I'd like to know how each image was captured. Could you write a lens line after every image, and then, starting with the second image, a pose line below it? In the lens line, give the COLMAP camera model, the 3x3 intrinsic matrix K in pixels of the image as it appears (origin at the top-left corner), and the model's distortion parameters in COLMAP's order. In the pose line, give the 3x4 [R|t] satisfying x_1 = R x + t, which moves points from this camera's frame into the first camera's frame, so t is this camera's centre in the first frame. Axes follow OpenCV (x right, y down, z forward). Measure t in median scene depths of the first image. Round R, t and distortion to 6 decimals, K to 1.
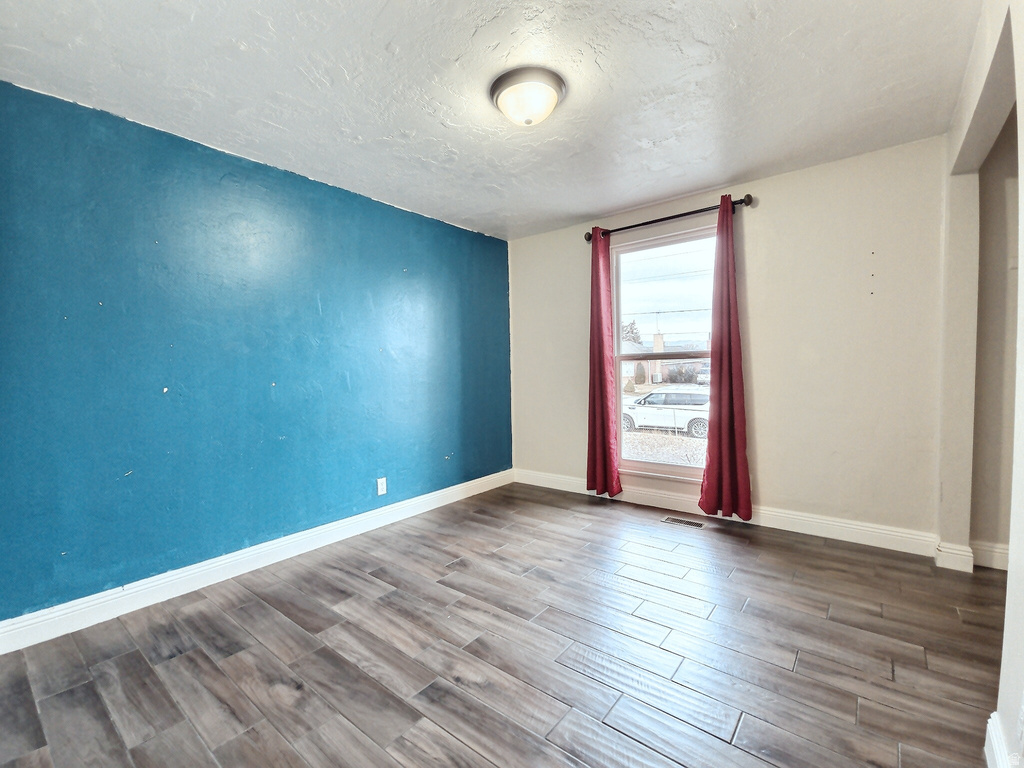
lens RADIAL K [[453.2, 0, 517.3], [0, 453.2, 374.7], [0, 0, 1]] dist [-0.002128, -0.001586]
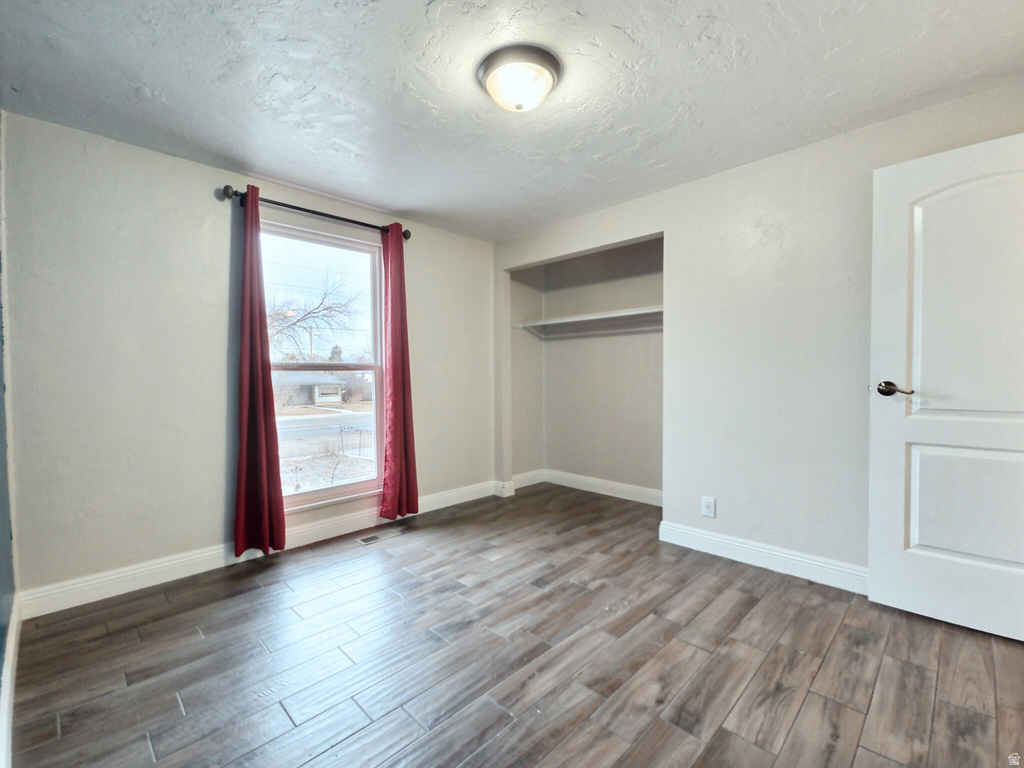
lens RADIAL K [[453.2, 0, 493.5], [0, 453.2, 377.1], [0, 0, 1]] dist [-0.002128, -0.001586]
pose [[0.127535, 0.012710, 0.991753, -0.912802], [0.027050, 0.999501, -0.016288, 0.004776], [-0.991465, 0.028905, 0.127128, 0.985697]]
